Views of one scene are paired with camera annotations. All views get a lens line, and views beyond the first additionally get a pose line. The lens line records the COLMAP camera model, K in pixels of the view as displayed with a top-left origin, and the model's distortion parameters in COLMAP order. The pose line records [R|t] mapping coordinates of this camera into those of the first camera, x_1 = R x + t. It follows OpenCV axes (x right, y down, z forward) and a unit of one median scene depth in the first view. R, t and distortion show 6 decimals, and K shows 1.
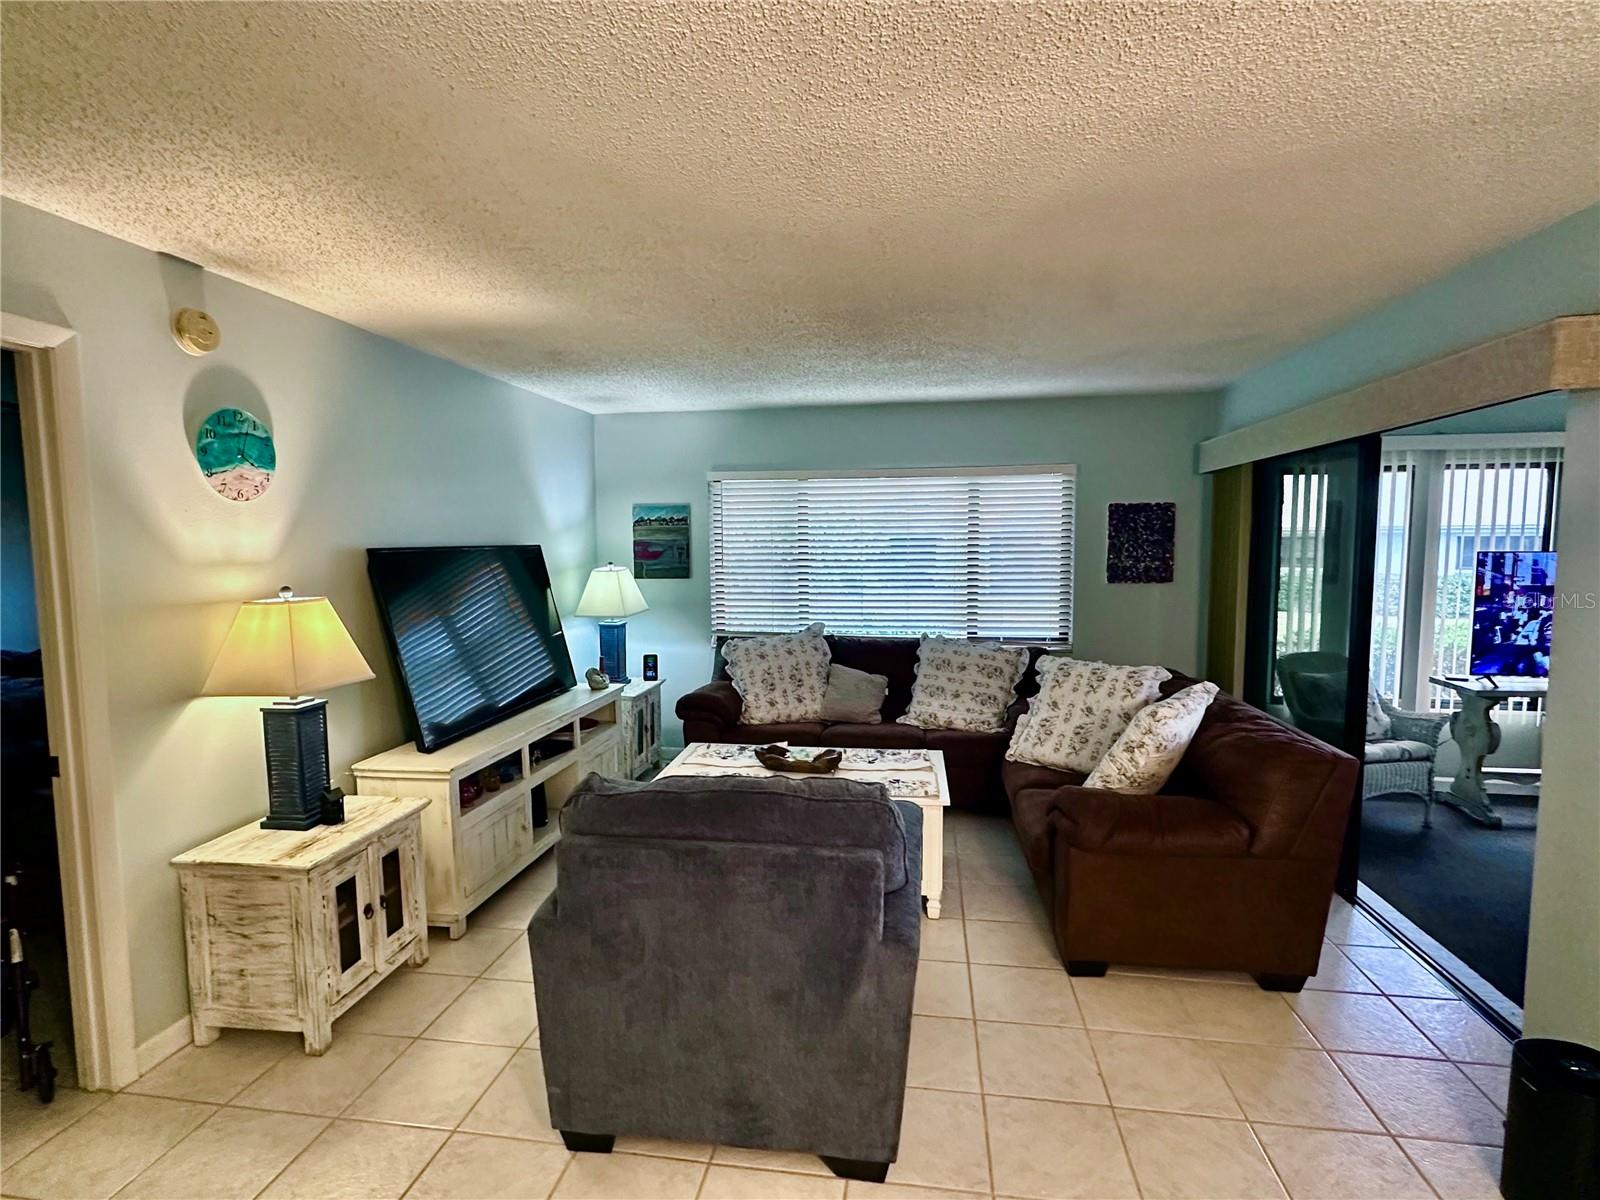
lens RADIAL K [[788.0, 0, 798.6], [0, 788.0, 602.5], [0, 0, 1]] dist [0.001074, 0.000276]
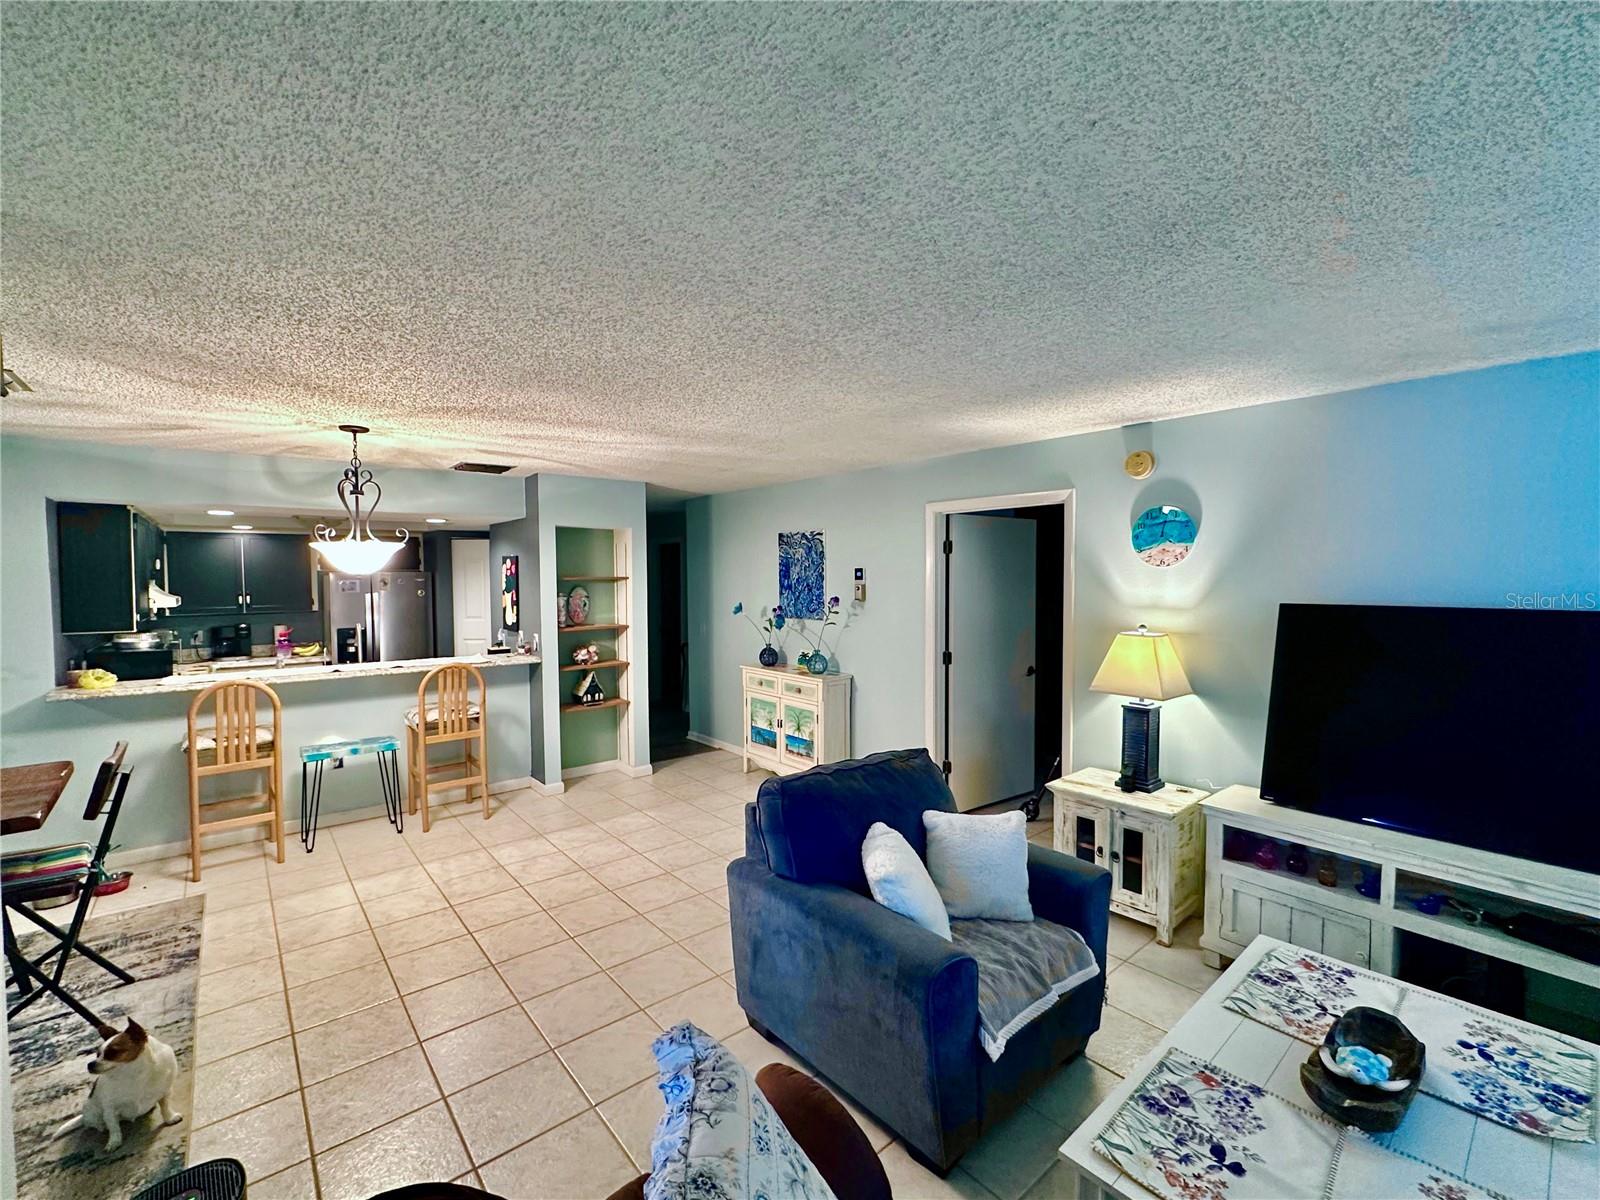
lens RADIAL K [[694.2, 0, 798.8], [0, 694.2, 601.5], [0, 0, 1]] dist [0.004677, -0.000411]
pose [[-0.653632, 0.036713, -0.755921, 0.751270], [-0.060738, 0.993056, 0.100749, -0.154826], [0.754371, 0.111766, -0.646864, 1.347478]]
